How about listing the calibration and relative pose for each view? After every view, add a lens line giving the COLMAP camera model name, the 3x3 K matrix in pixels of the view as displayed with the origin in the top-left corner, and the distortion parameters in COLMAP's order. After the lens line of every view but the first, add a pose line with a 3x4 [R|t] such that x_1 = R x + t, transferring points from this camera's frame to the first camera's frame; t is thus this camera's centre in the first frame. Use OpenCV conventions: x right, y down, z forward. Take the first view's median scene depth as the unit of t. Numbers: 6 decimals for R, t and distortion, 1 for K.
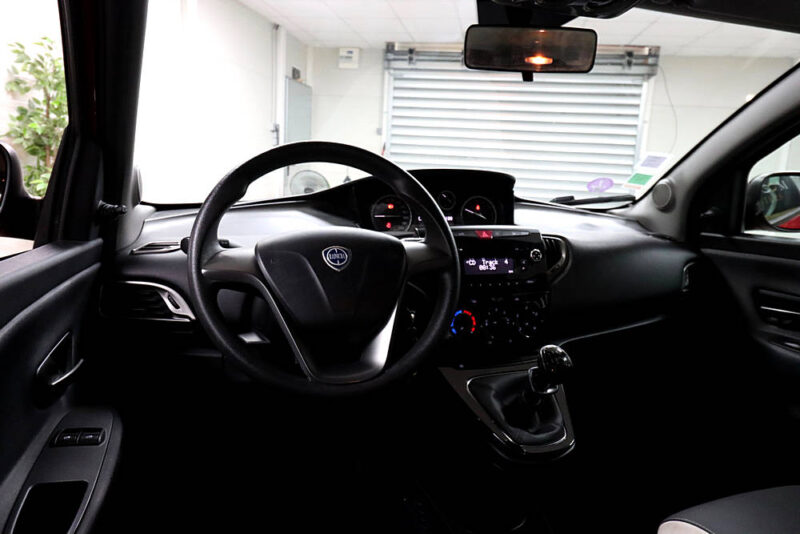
lens RADIAL K [[537.9, 0, 403.9], [0, 537.9, 259.2], [0, 0, 1]] dist [0.010474, -0.006777]
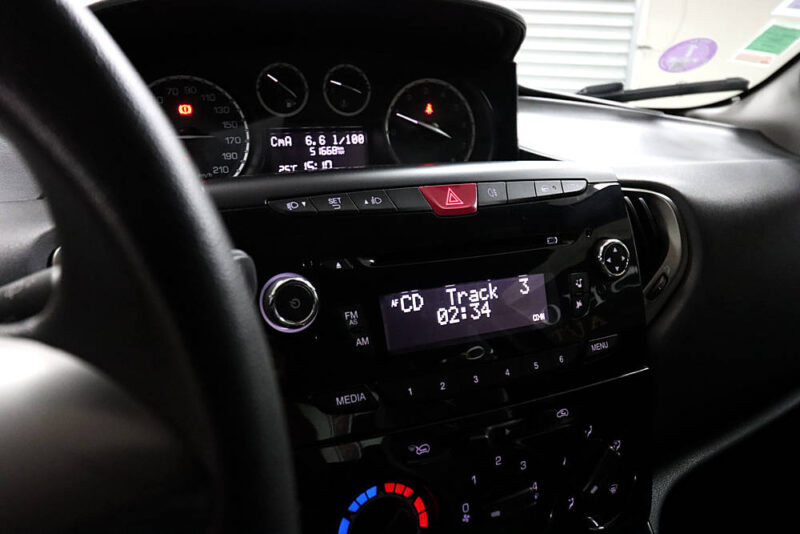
lens RADIAL K [[626.1, 0, 405.4], [0, 626.1, 269.1], [0, 0, 1]] dist [0.014704, -0.006618]
pose [[0.995242, -0.041140, 0.088323, 0.078885], [0.027943, 0.988925, 0.145765, -0.049552], [-0.093342, -0.142603, 0.985369, 0.560440]]
